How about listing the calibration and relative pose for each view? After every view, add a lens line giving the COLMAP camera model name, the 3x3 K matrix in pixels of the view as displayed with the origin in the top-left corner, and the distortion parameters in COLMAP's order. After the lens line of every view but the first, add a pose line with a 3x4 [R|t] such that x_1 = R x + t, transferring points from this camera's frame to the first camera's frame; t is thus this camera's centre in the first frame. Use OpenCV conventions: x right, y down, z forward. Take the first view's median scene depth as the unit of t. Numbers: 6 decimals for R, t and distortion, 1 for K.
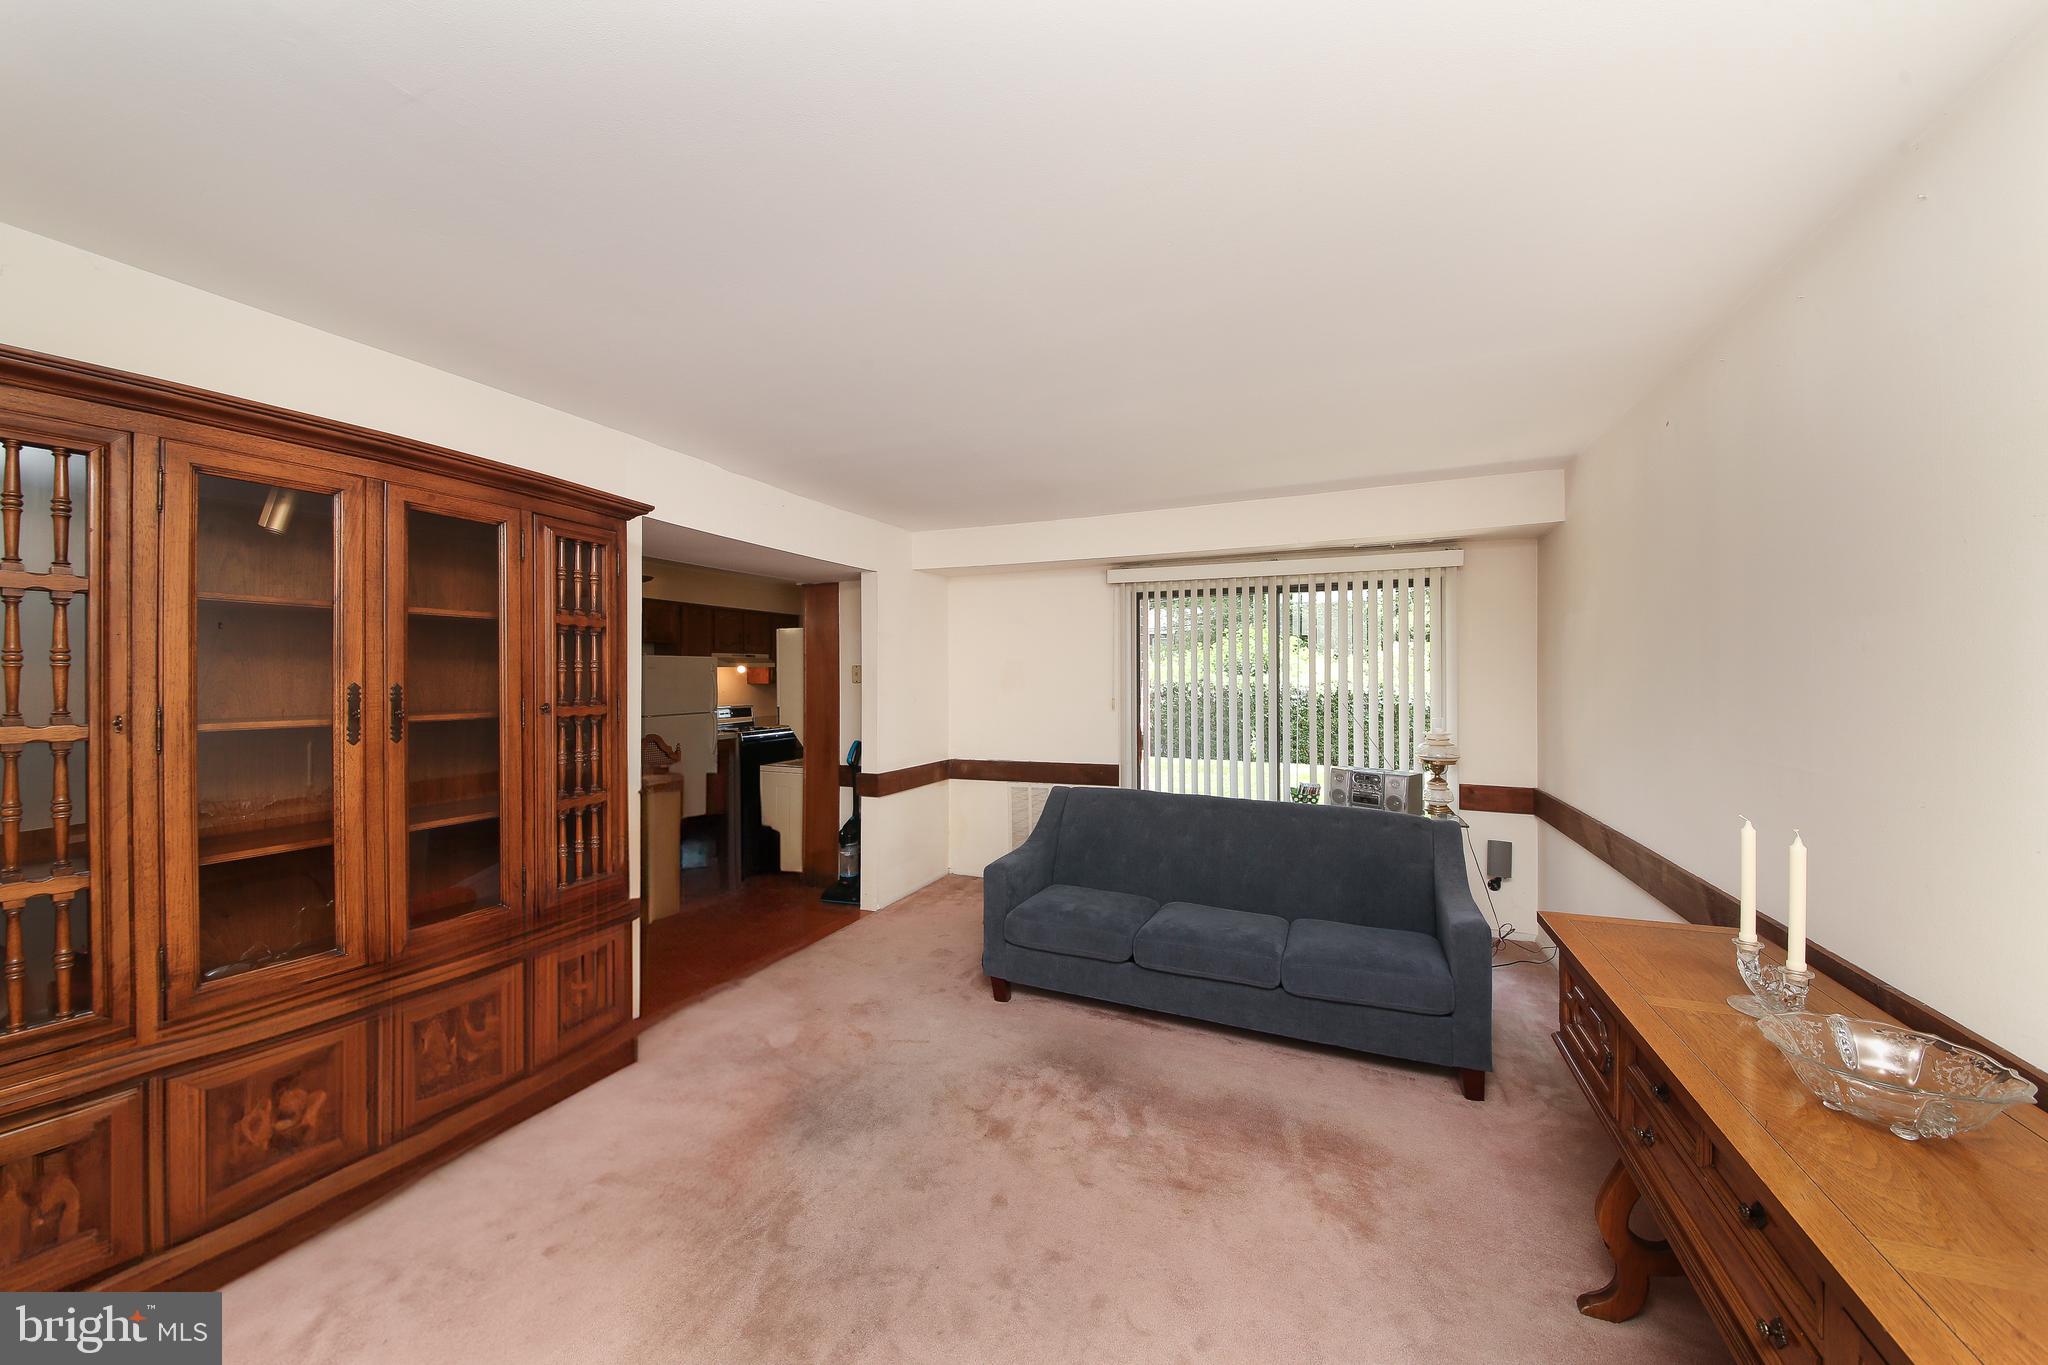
lens RADIAL K [[738.0, 0, 1022.1], [0, 738.0, 680.7], [0, 0, 1]] dist [0.000828, -0.000763]
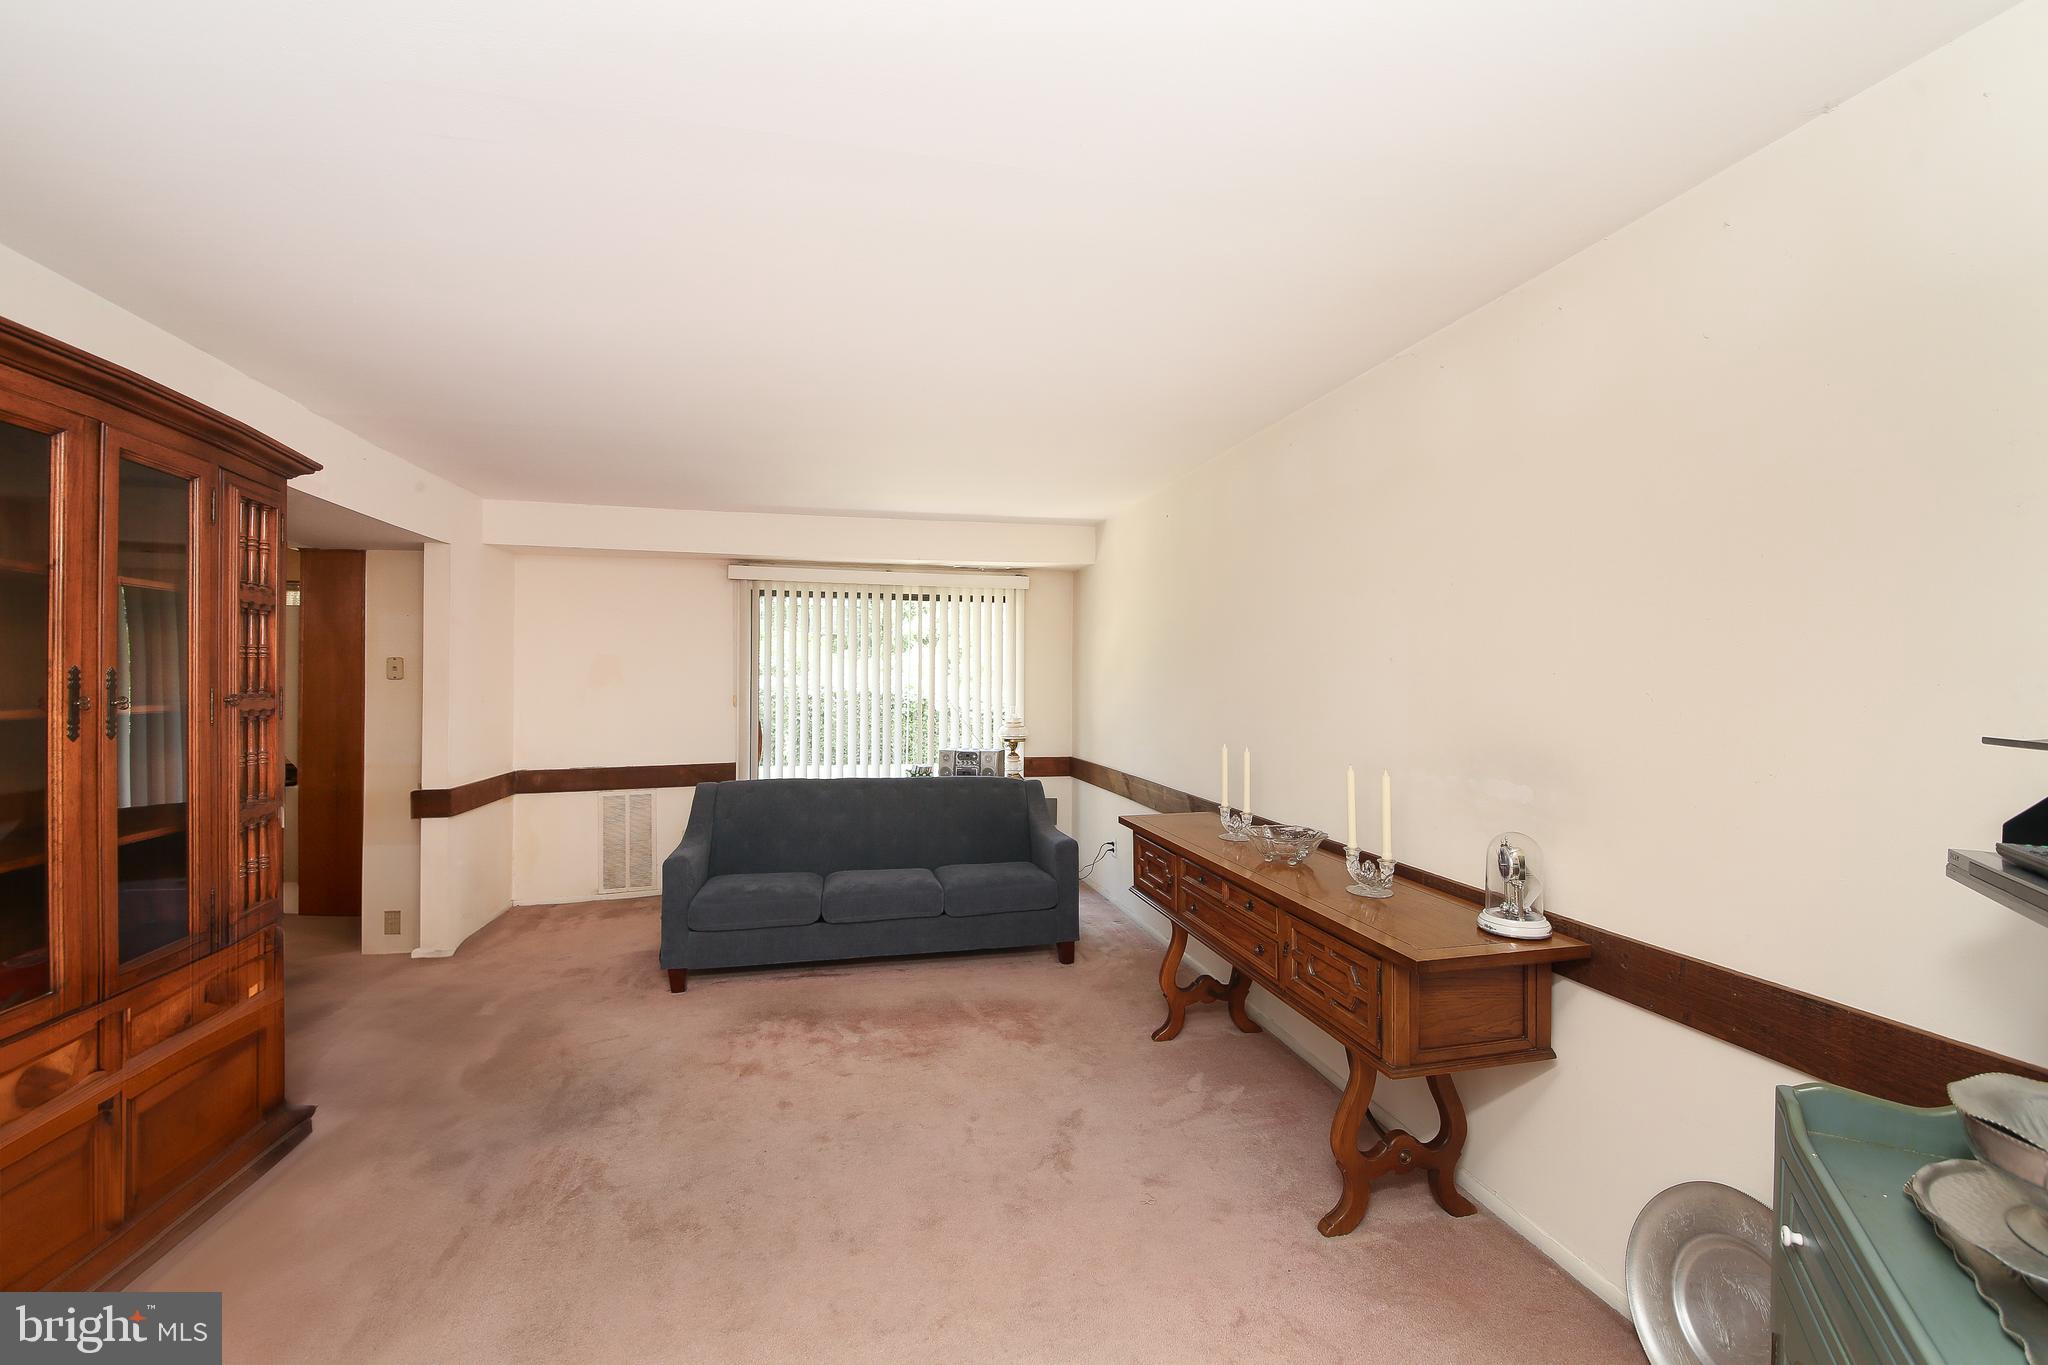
lens RADIAL K [[835.4, 0, 1025.4], [0, 835.4, 679.8], [0, 0, 1]] dist [-0.015045, -0.000285]
pose [[0.800825, 0.000373, 0.598898, -0.377863], [0.003908, 0.999975, -0.005848, 0.018005], [-0.598886, 0.007023, 0.800804, -0.228563]]
